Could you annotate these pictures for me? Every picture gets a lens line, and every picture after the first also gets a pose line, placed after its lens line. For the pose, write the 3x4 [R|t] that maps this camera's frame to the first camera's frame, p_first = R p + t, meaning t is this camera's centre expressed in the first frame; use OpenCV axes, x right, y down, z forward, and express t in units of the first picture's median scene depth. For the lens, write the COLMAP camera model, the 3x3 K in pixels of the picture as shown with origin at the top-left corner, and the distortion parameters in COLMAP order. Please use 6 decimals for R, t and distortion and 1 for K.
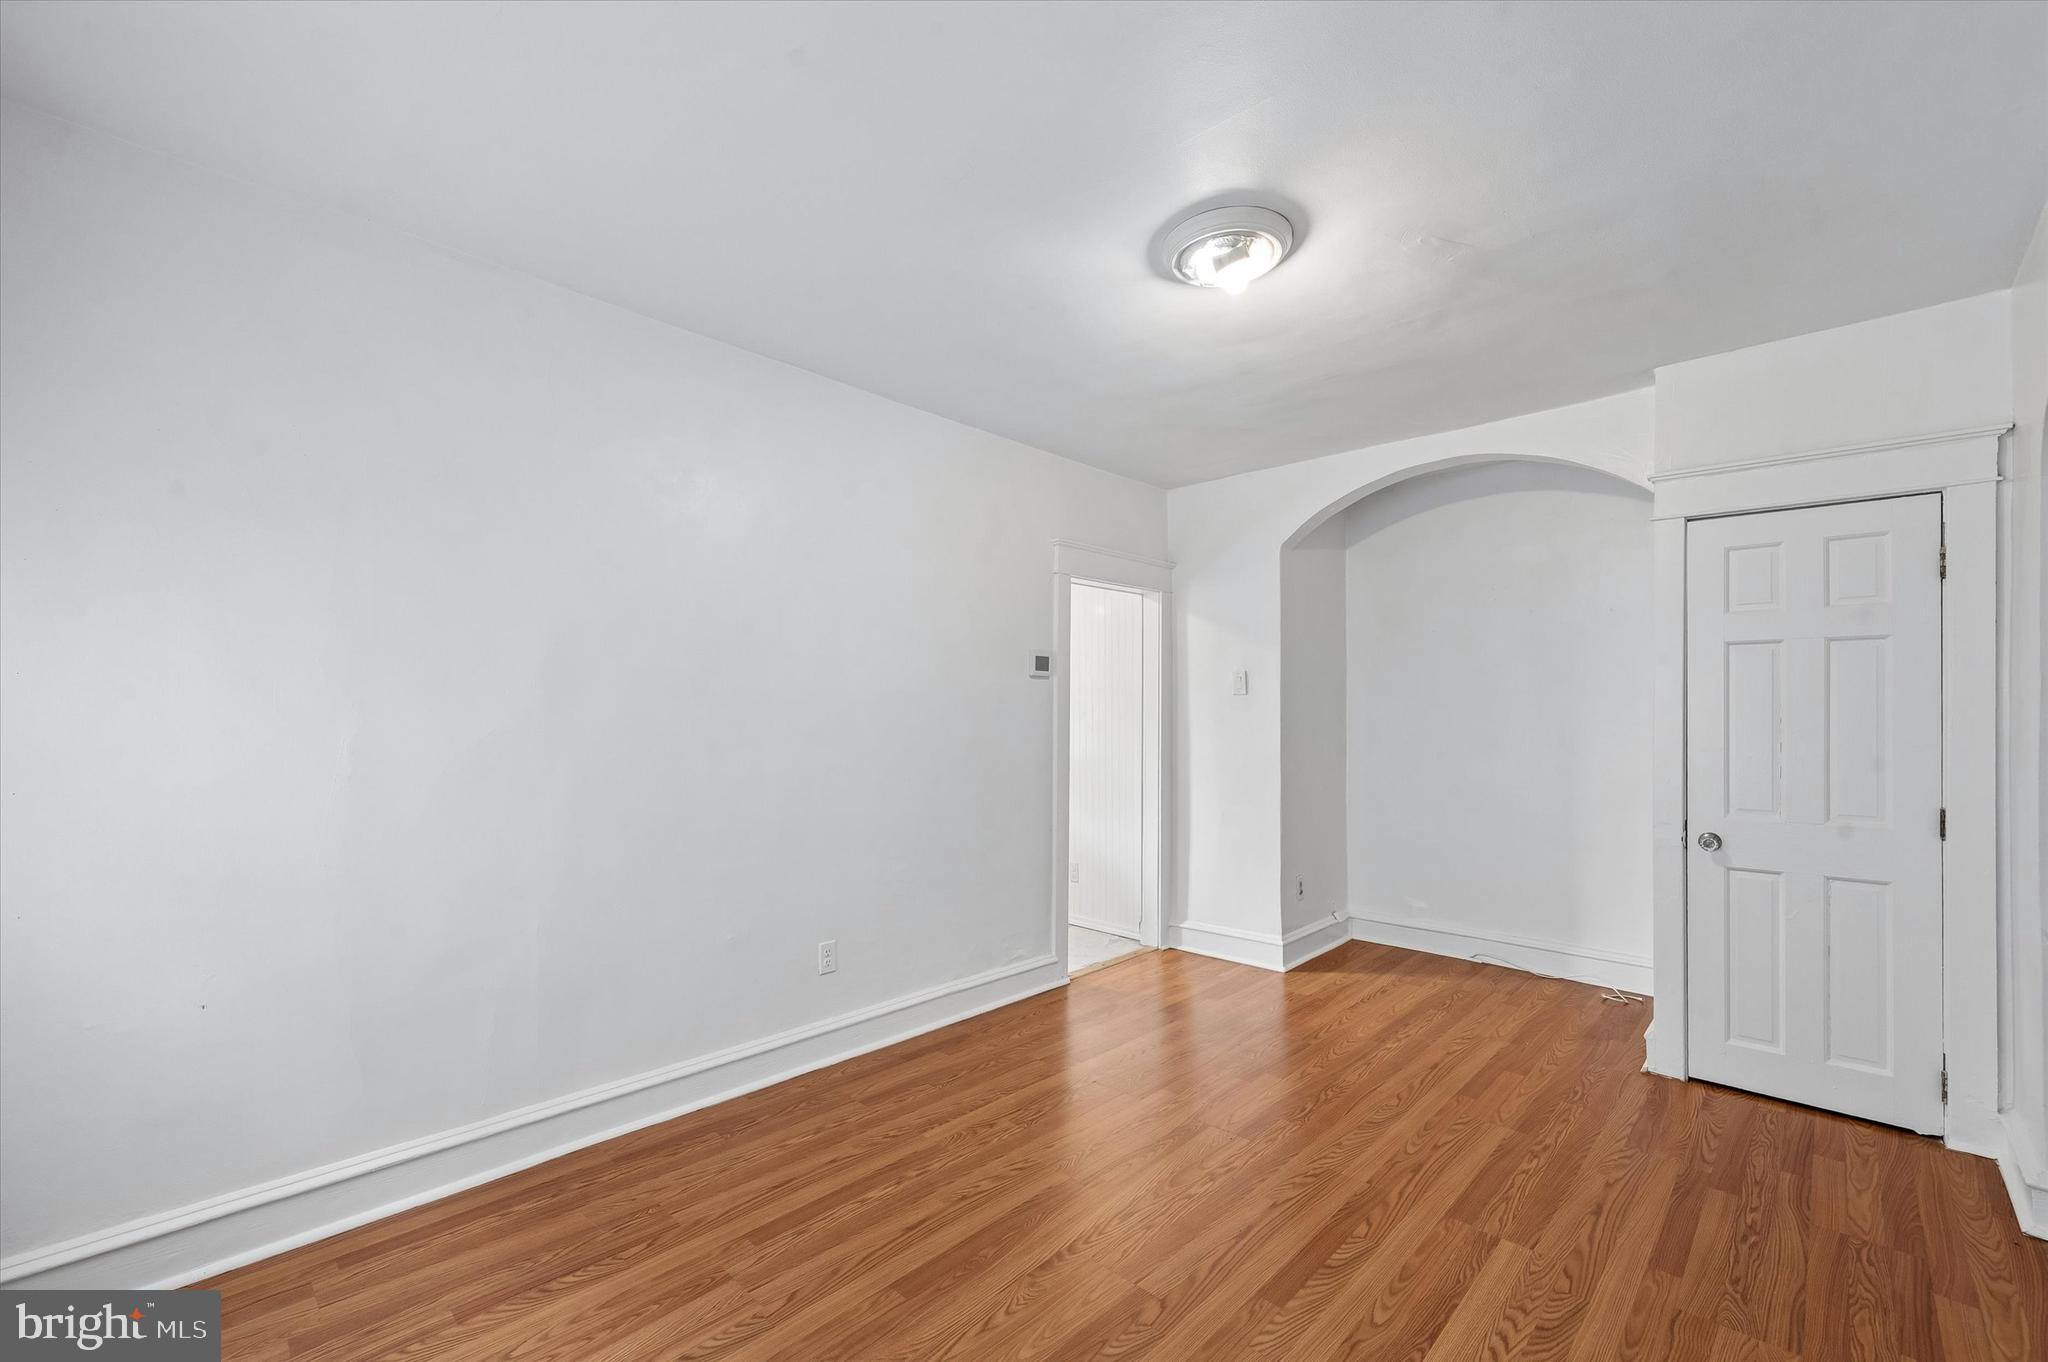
lens RADIAL K [[847.7, 0, 1022.9], [0, 847.7, 701.2], [0, 0, 1]] dist [0.009416, -0.000810]
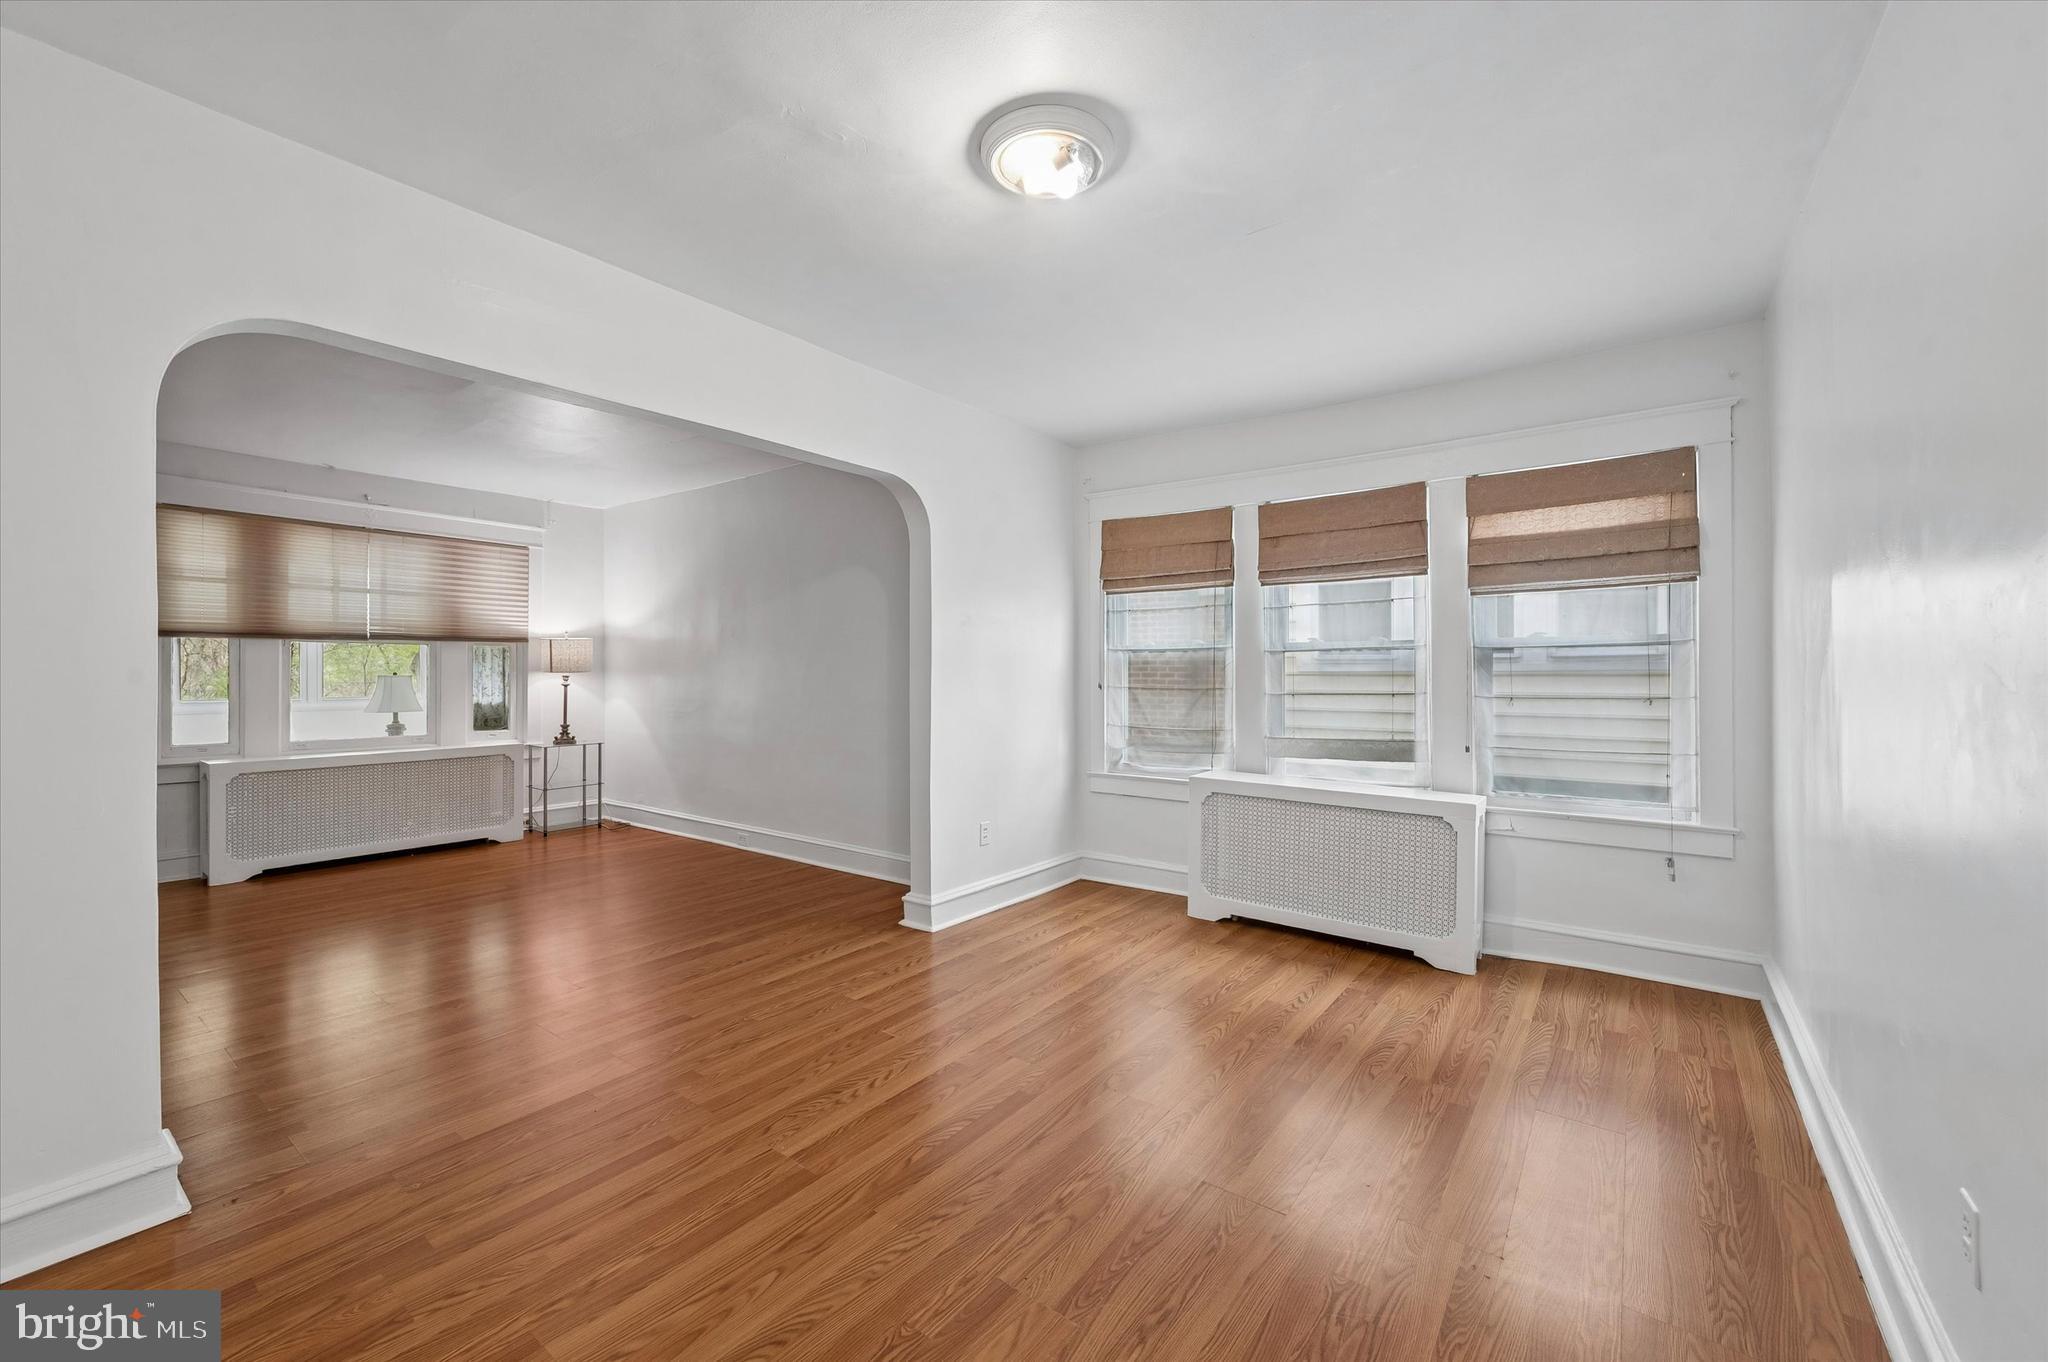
lens RADIAL K [[809.5, 0, 1024.4], [0, 809.5, 673.1], [0, 0, 1]] dist [0.000344, 0.002116]
pose [[-0.993232, -0.002170, -0.116124, 0.259486], [-0.001260, 0.999968, -0.007909, 0.035557], [0.116137, -0.007709, -0.993203, 1.323757]]
